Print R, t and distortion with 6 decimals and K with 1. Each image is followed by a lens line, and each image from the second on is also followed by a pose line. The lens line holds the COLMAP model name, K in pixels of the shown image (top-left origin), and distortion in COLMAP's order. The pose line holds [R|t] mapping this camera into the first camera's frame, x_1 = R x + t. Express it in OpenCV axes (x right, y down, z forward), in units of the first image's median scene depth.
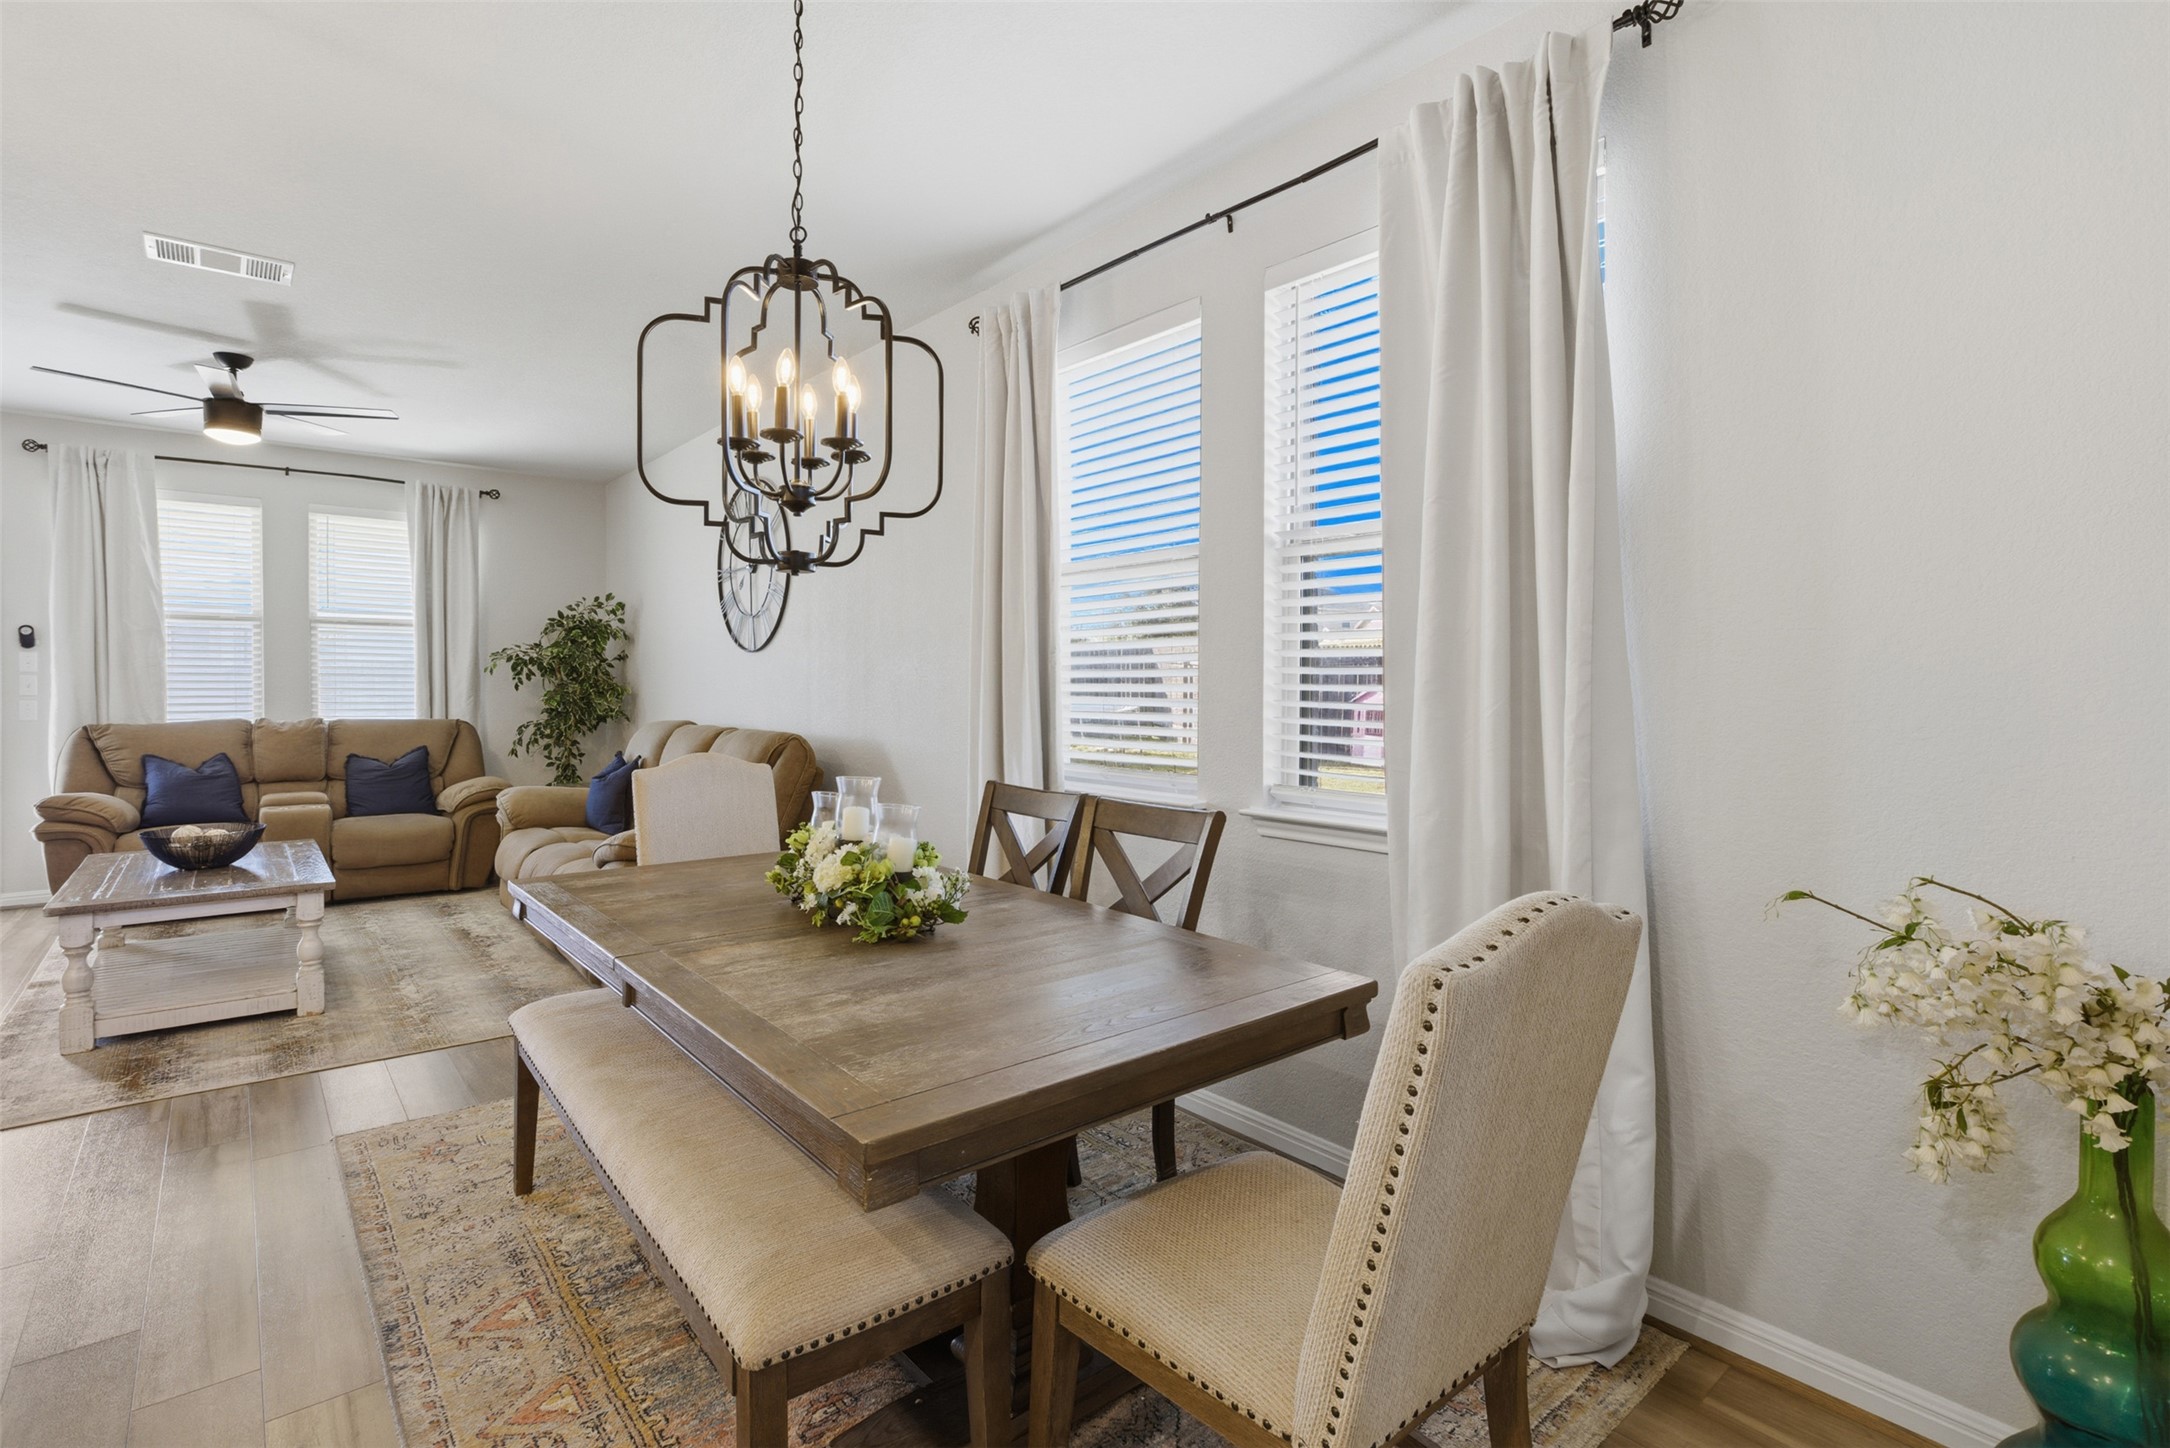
lens RADIAL K [[1044.6, 0, 1066.7], [0, 1044.6, 702.9], [0, 0, 1]] dist [-0.012794, 0.006927]
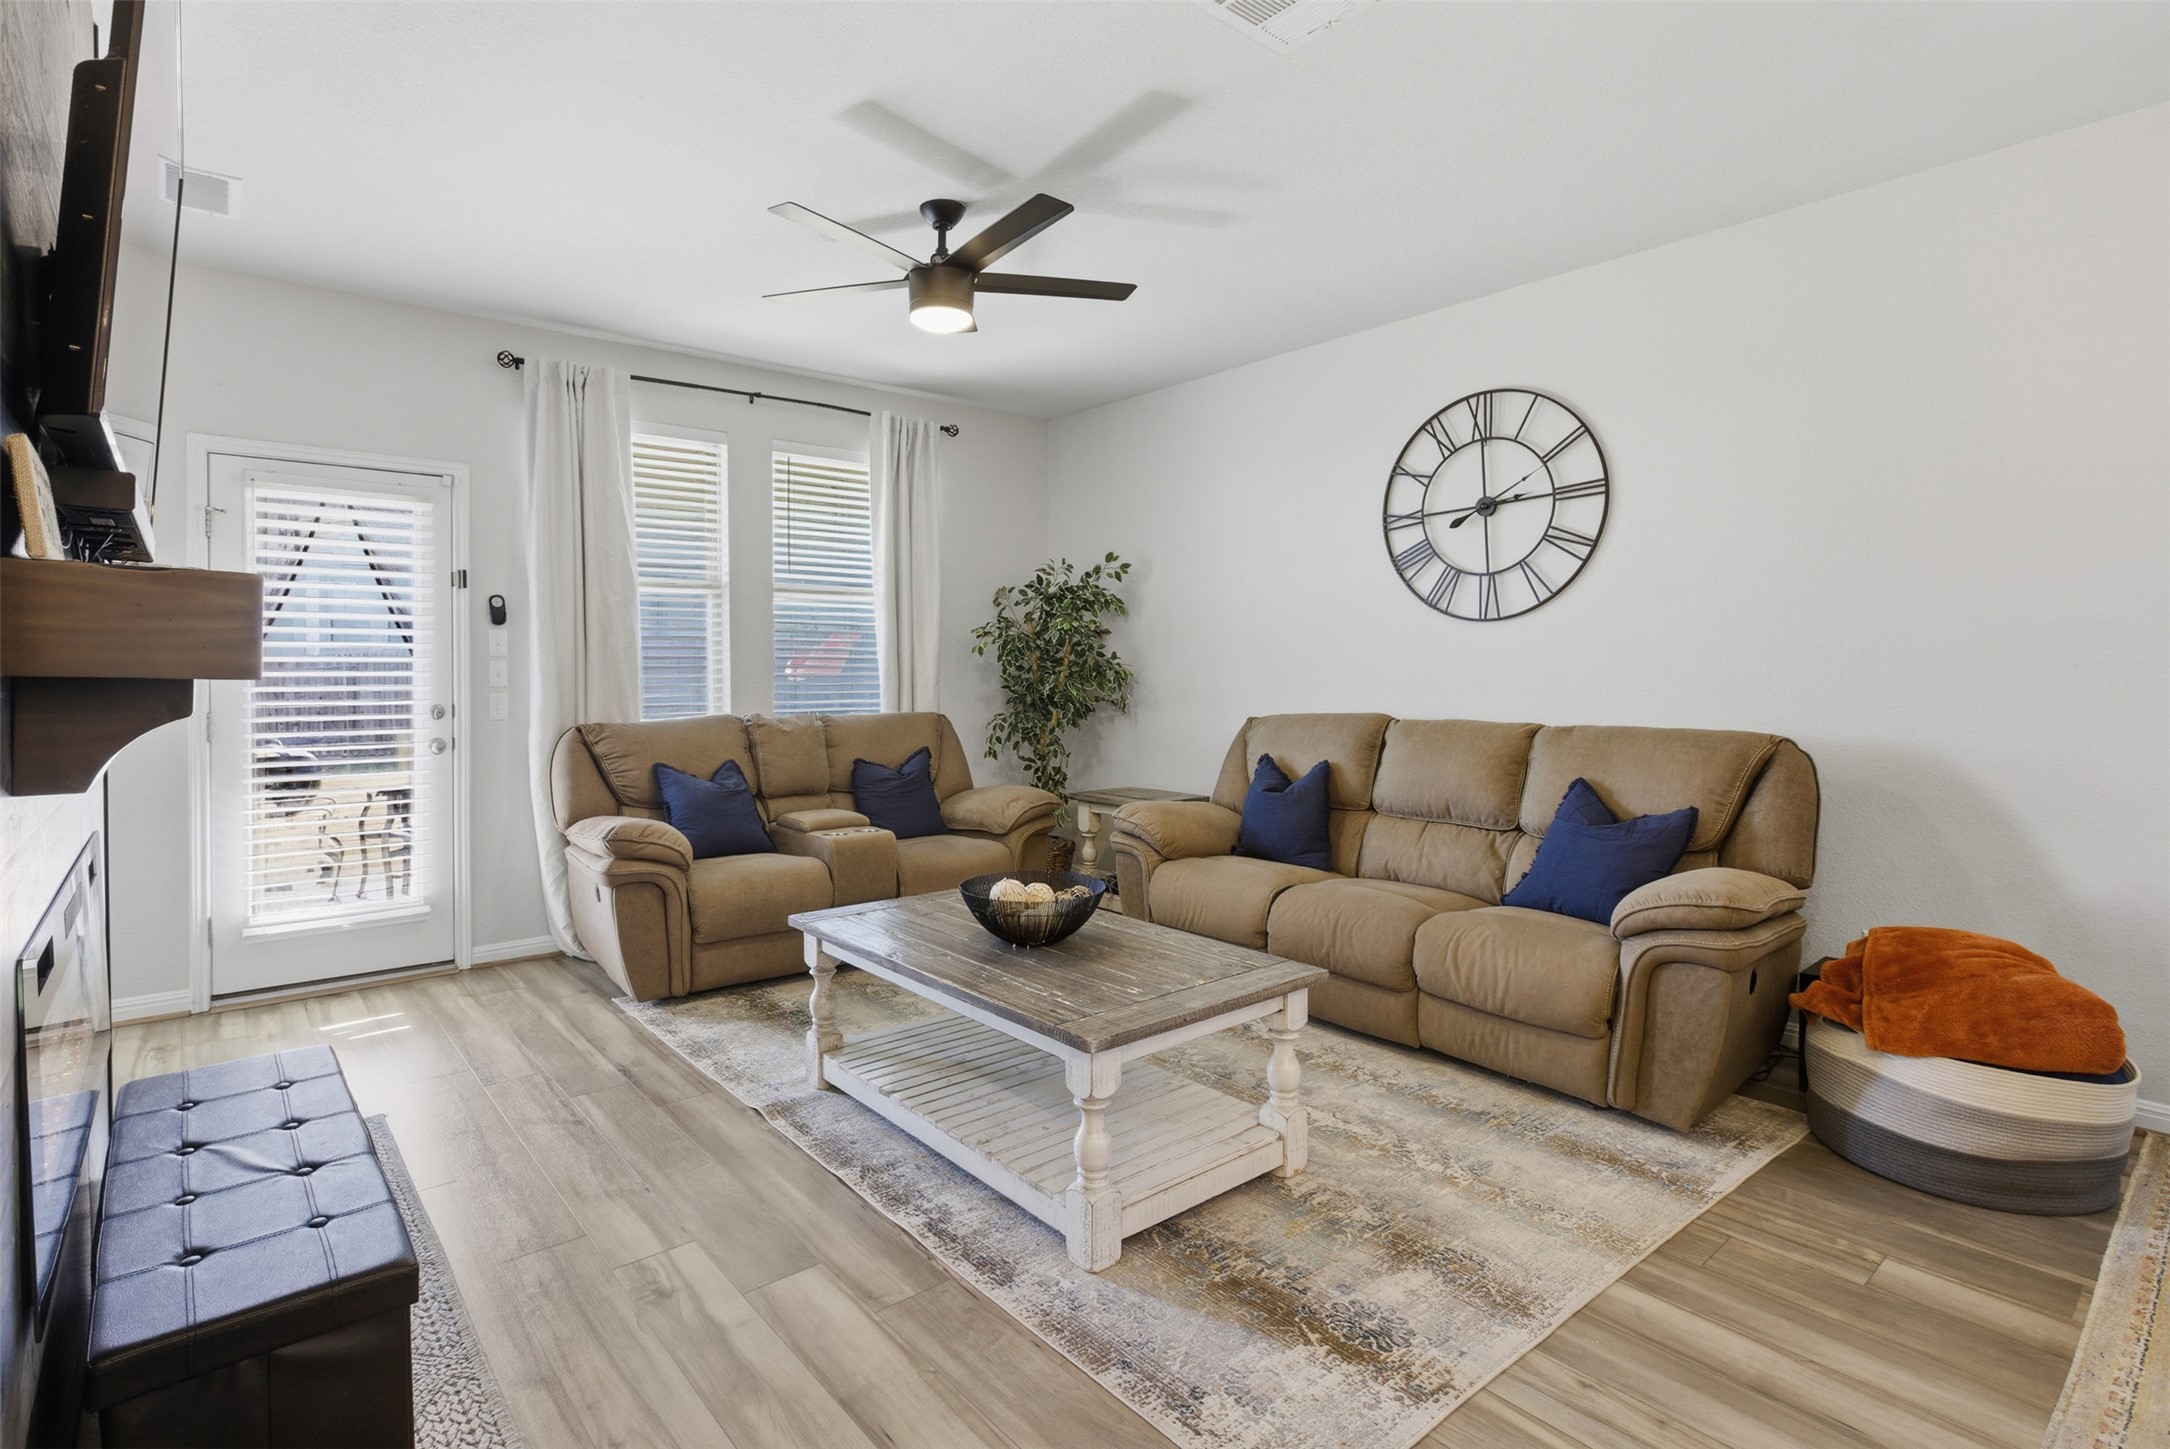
lens RADIAL K [[1044.6, 0, 1021.1], [0, 1044.6, 691.4], [0, 0, 1]] dist [-0.012794, 0.006927]
pose [[0.999970, -0.007570, -0.001538, -0.951886], [0.007583, 0.999936, 0.008347, -0.011639], [0.001475, -0.008358, 0.999964, 0.363857]]
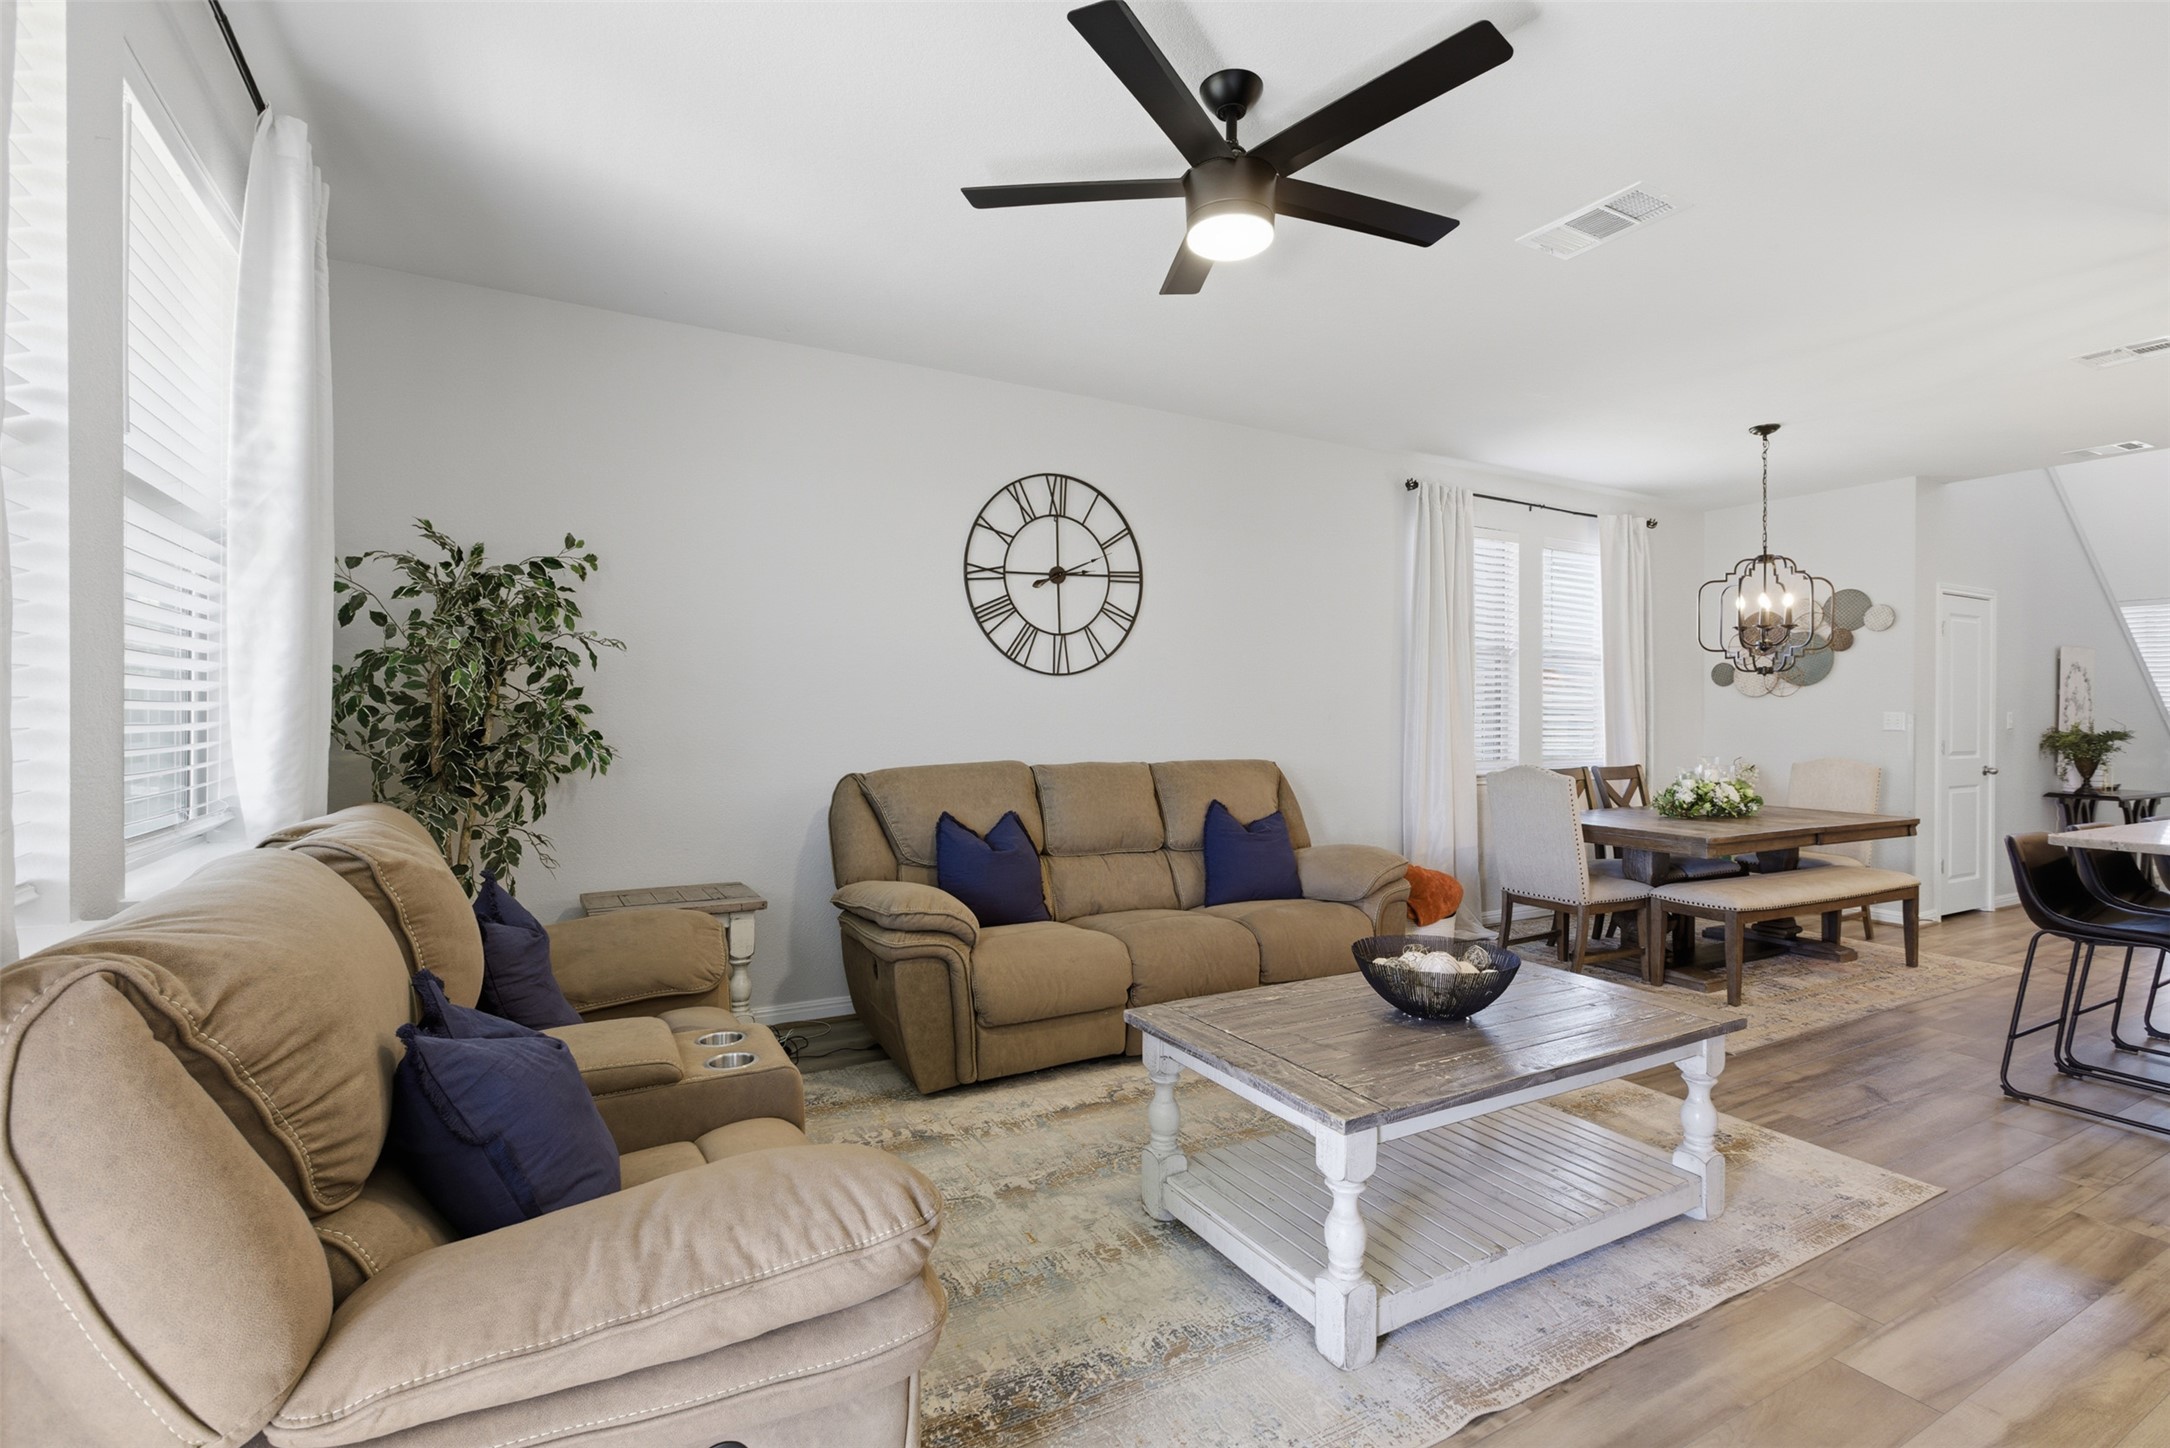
lens RADIAL K [[1001.0, 0, 1077.7], [0, 1001.0, 711.7], [0, 0, 1]] dist [-0.005470, 0.003972]
pose [[0.165474, 0.000809, 0.986214, -1.660805], [0.009643, 0.999951, -0.002439, -0.026169], [-0.986167, 0.009914, 0.165458, 1.261529]]
